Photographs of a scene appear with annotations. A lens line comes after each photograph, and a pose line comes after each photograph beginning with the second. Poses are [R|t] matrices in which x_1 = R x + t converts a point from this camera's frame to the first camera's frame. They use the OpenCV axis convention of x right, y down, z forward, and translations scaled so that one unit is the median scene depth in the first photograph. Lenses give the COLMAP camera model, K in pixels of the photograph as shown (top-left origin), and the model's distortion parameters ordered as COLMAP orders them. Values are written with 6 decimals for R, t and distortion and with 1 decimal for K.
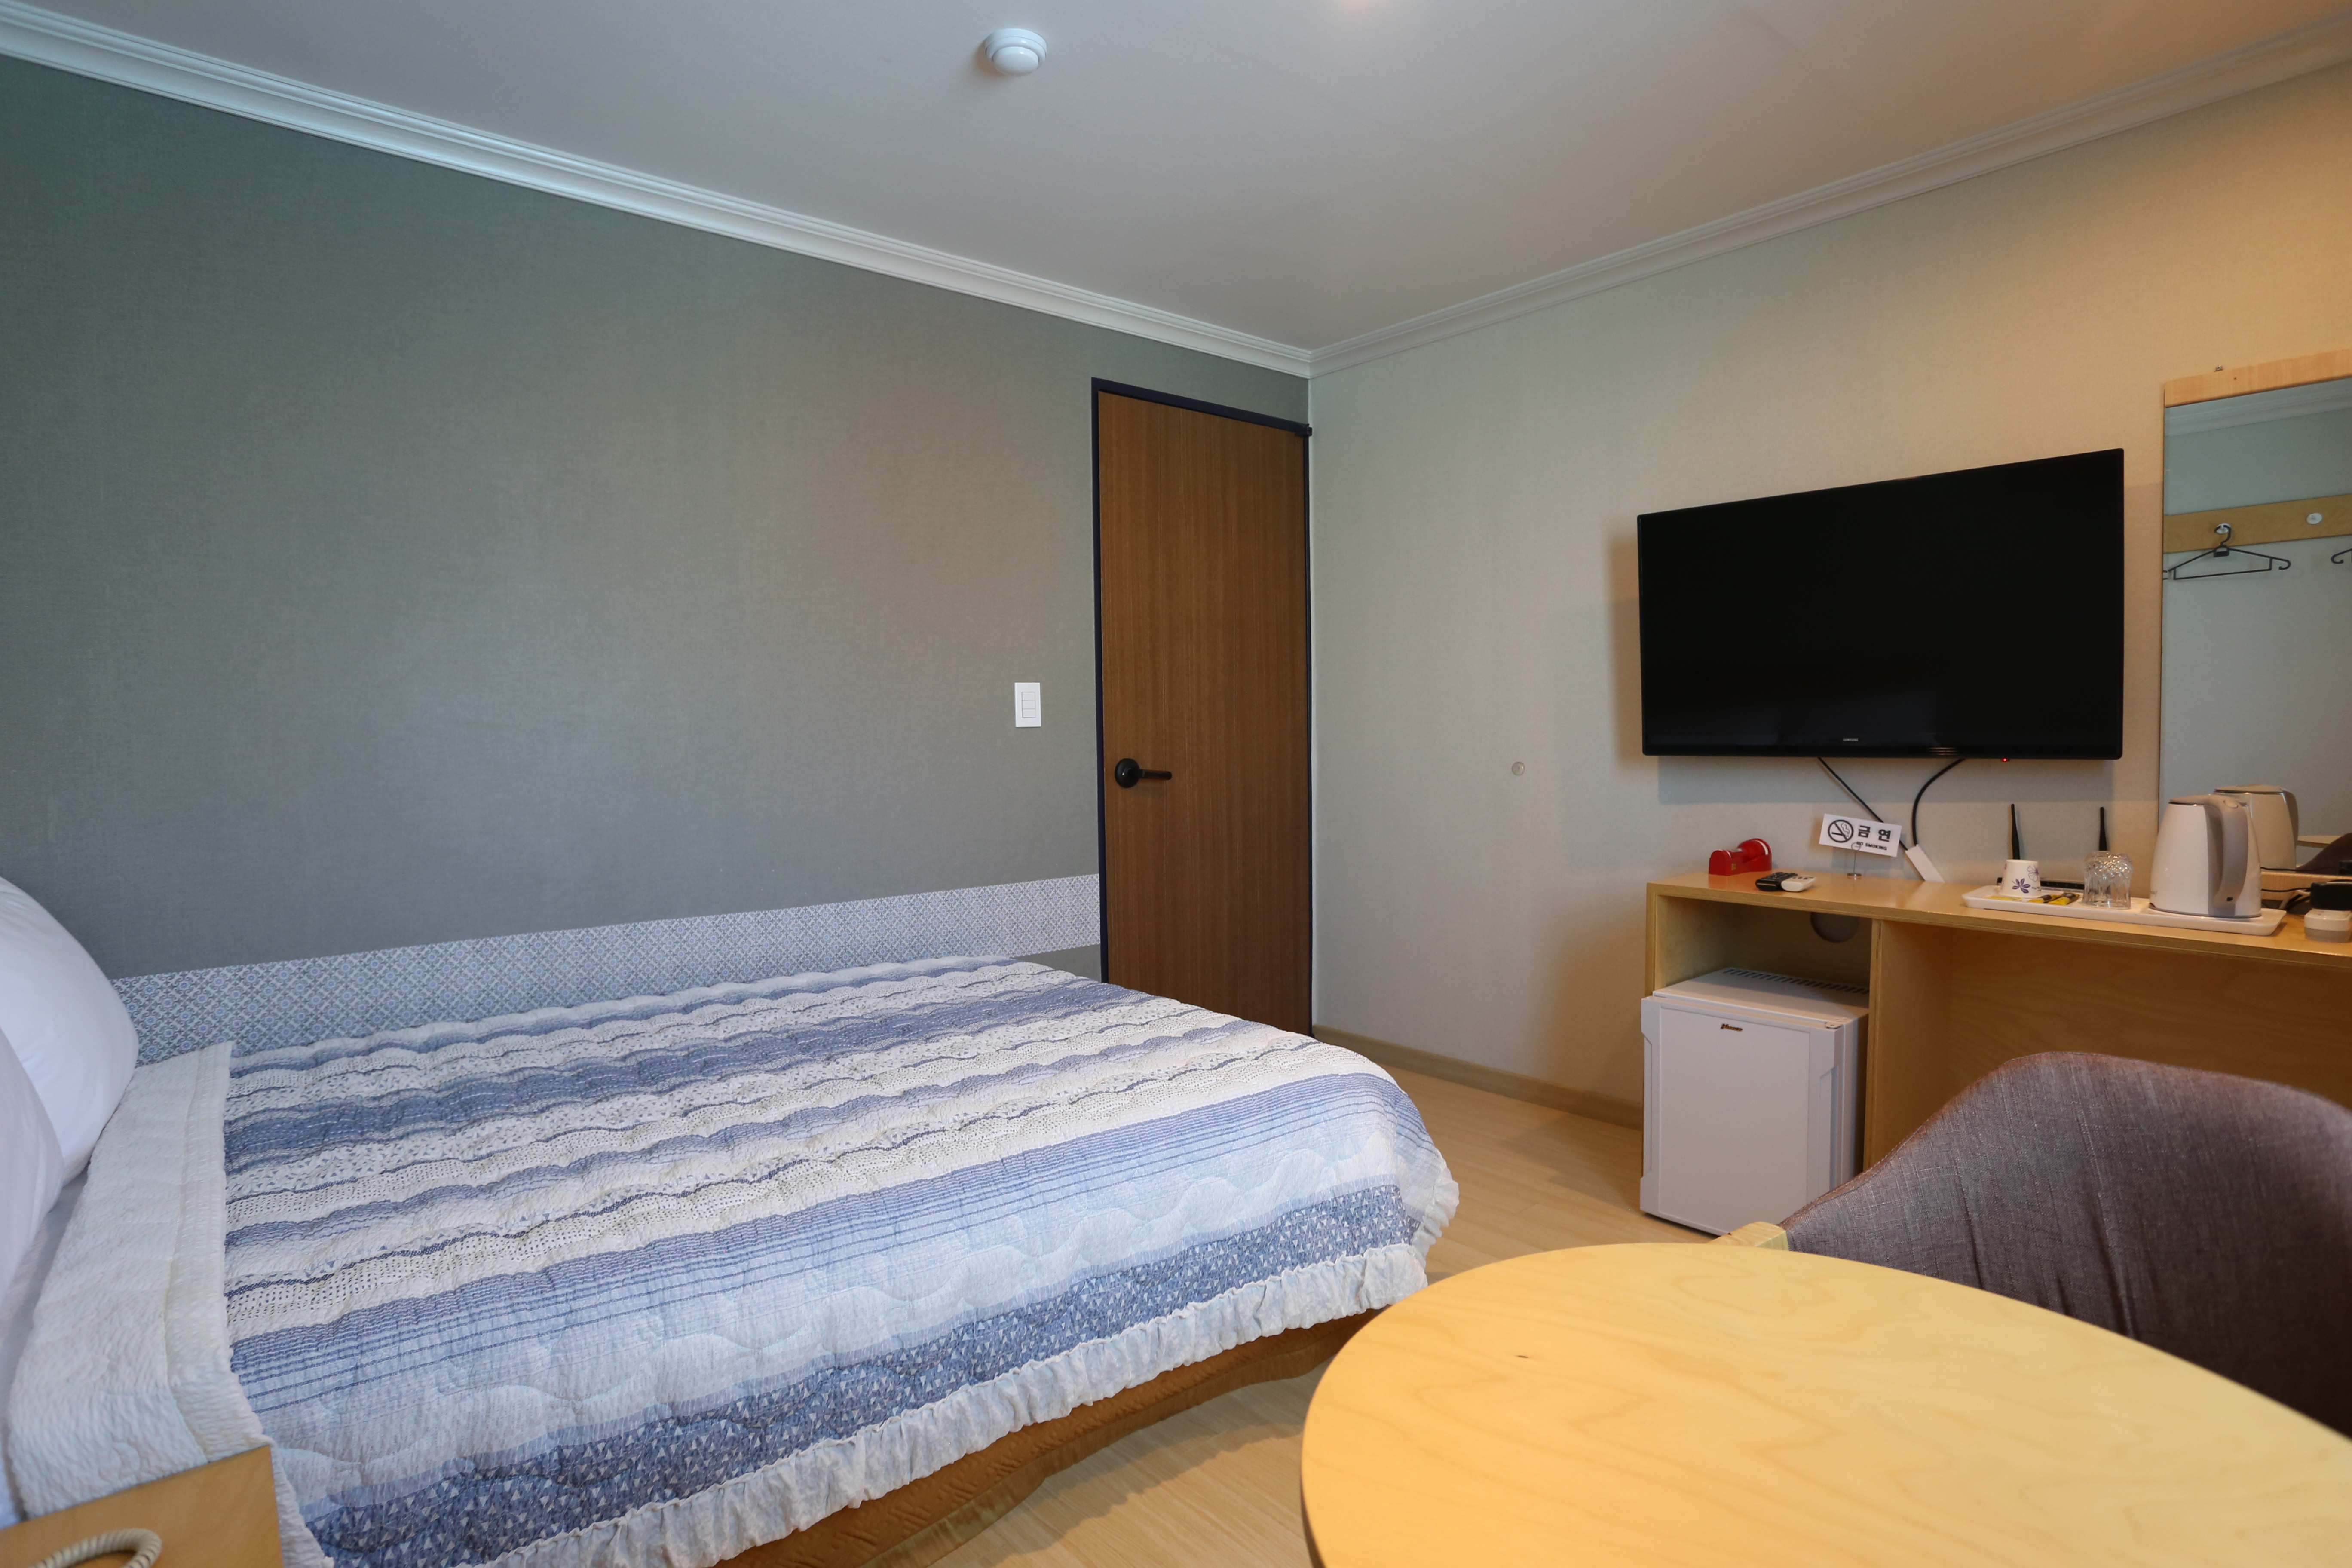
lens RADIAL K [[1139.3, 0, 1152.2], [0, 1139.3, 782.3], [0, 0, 1]] dist [-0.107929, 0.044822]
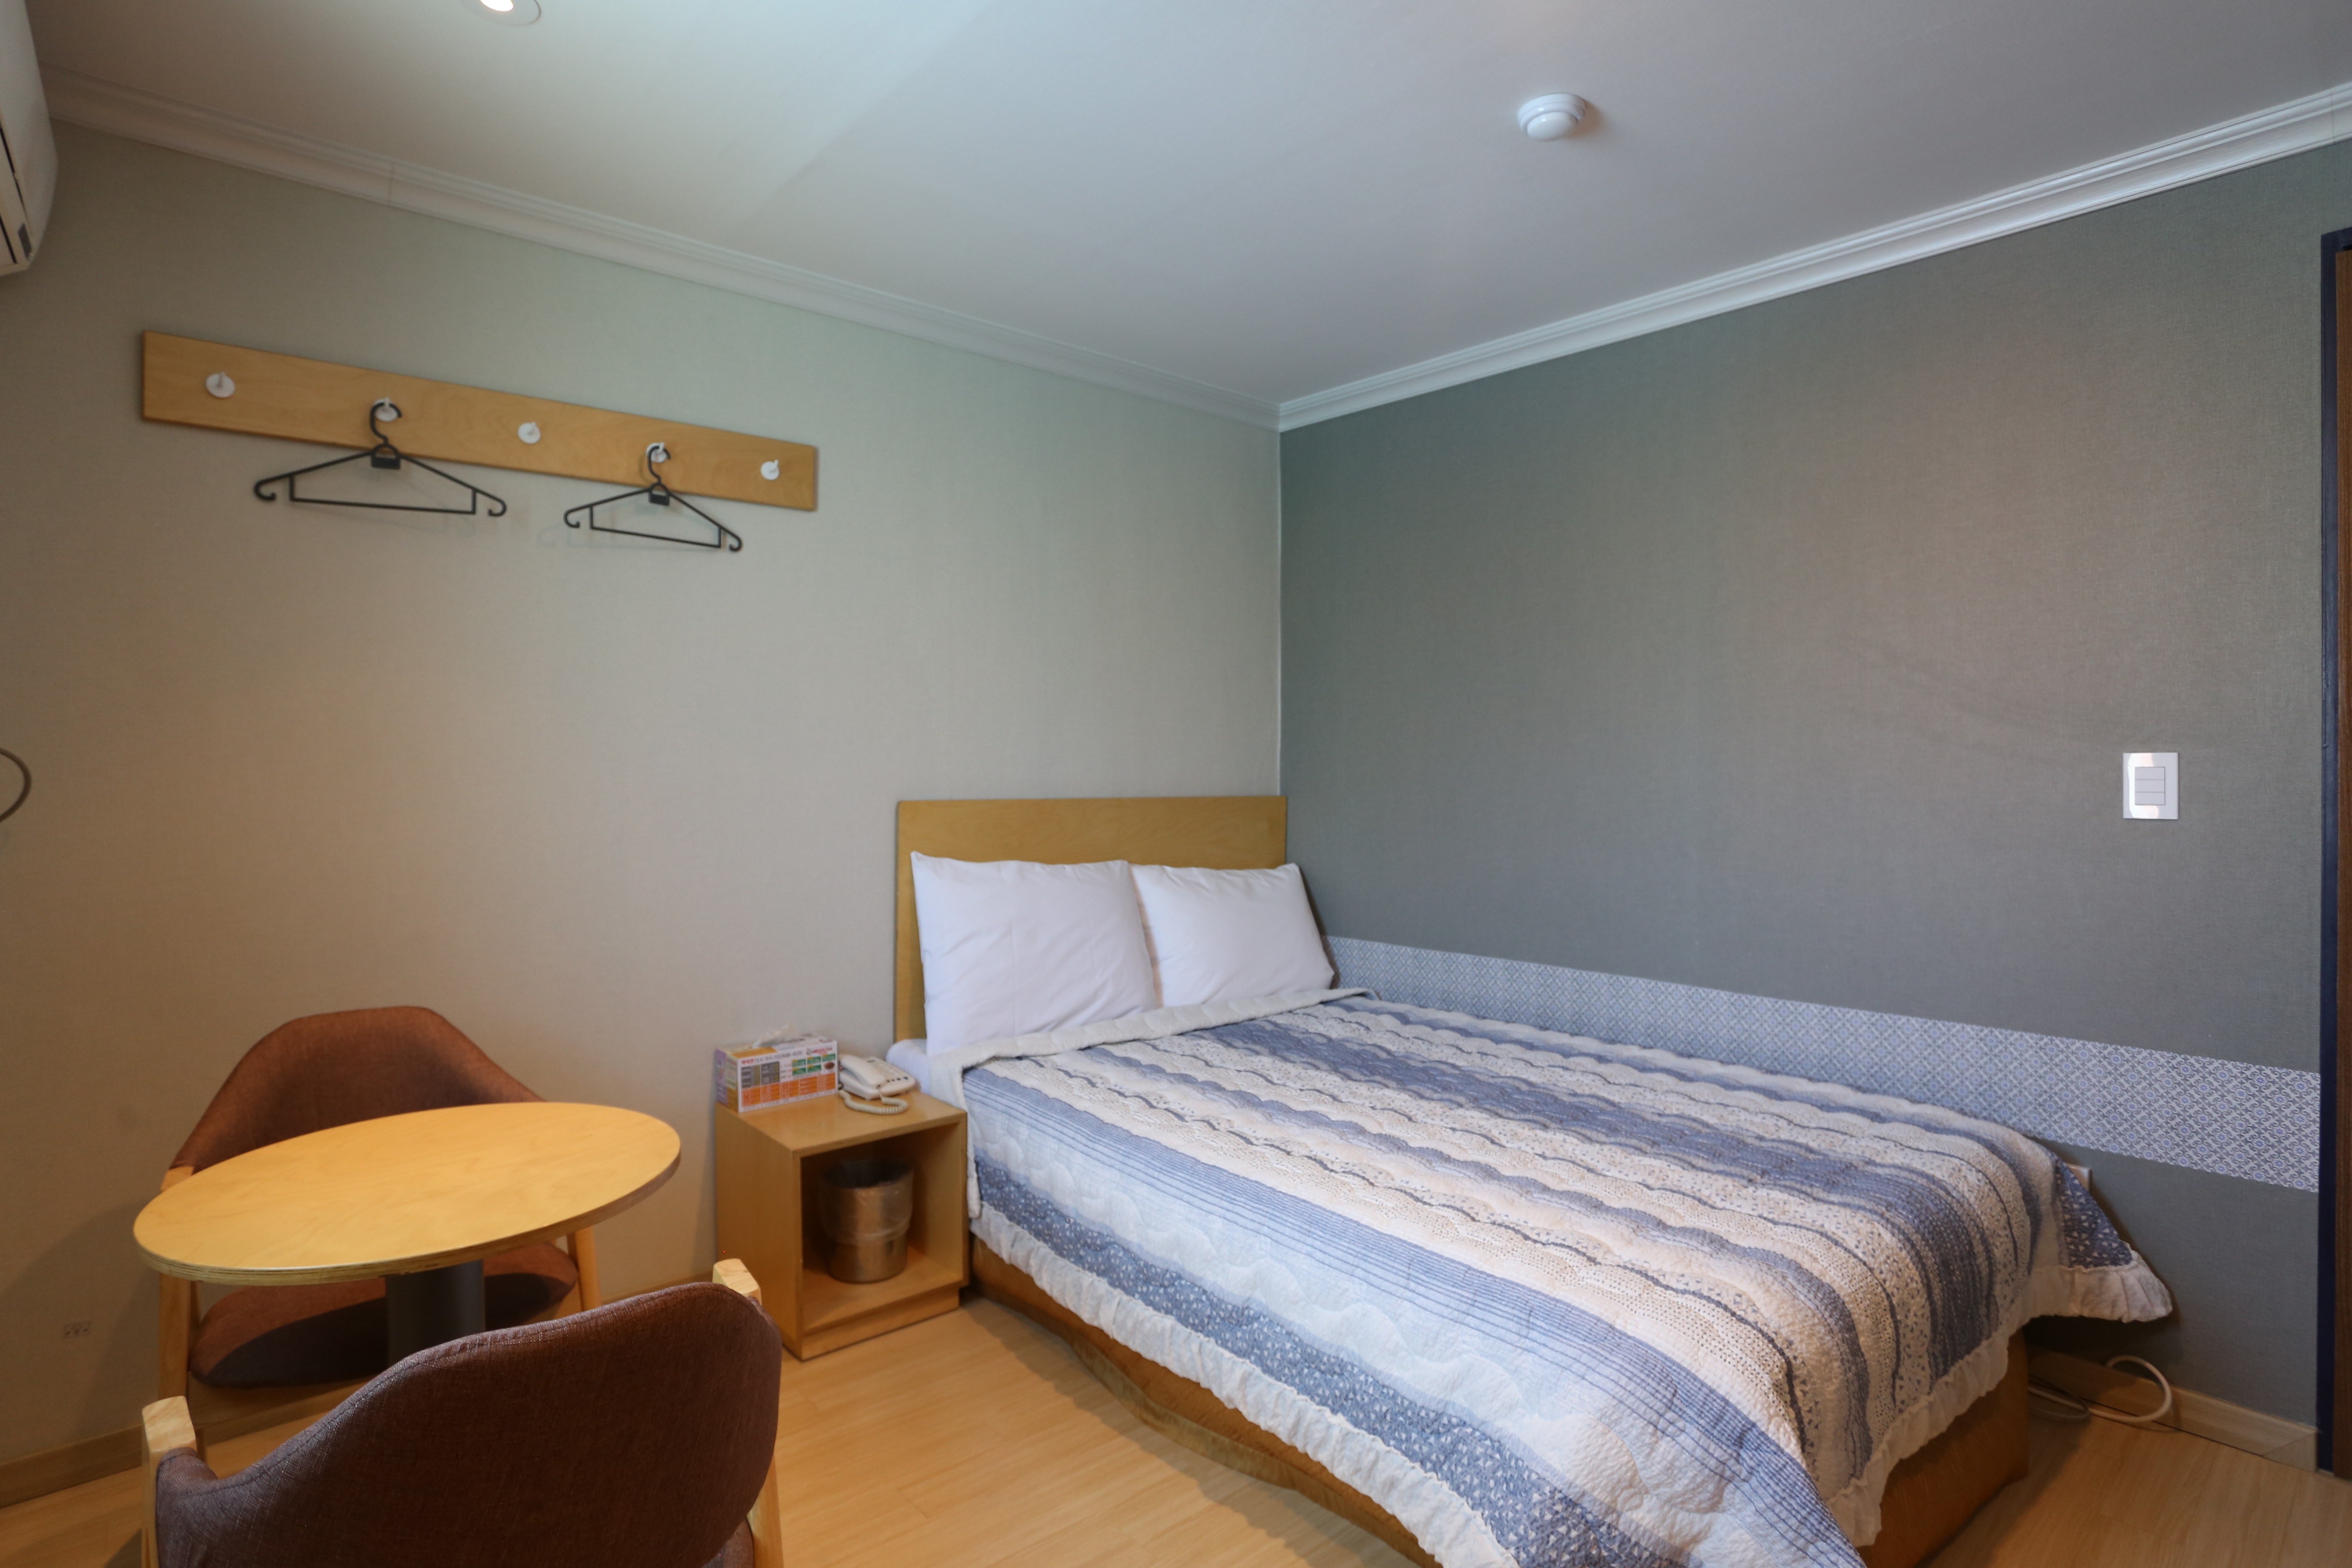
lens RADIAL K [[1139.3, 0, 1152.2], [0, 1139.3, 782.3], [0, 0, 1]] dist [-0.107929, 0.044822]
pose [[0.043987, 0.026543, -0.998679, 0.966334], [-0.052827, 0.998310, 0.024207, -0.105904], [0.997634, 0.051692, 0.045315, 0.742723]]
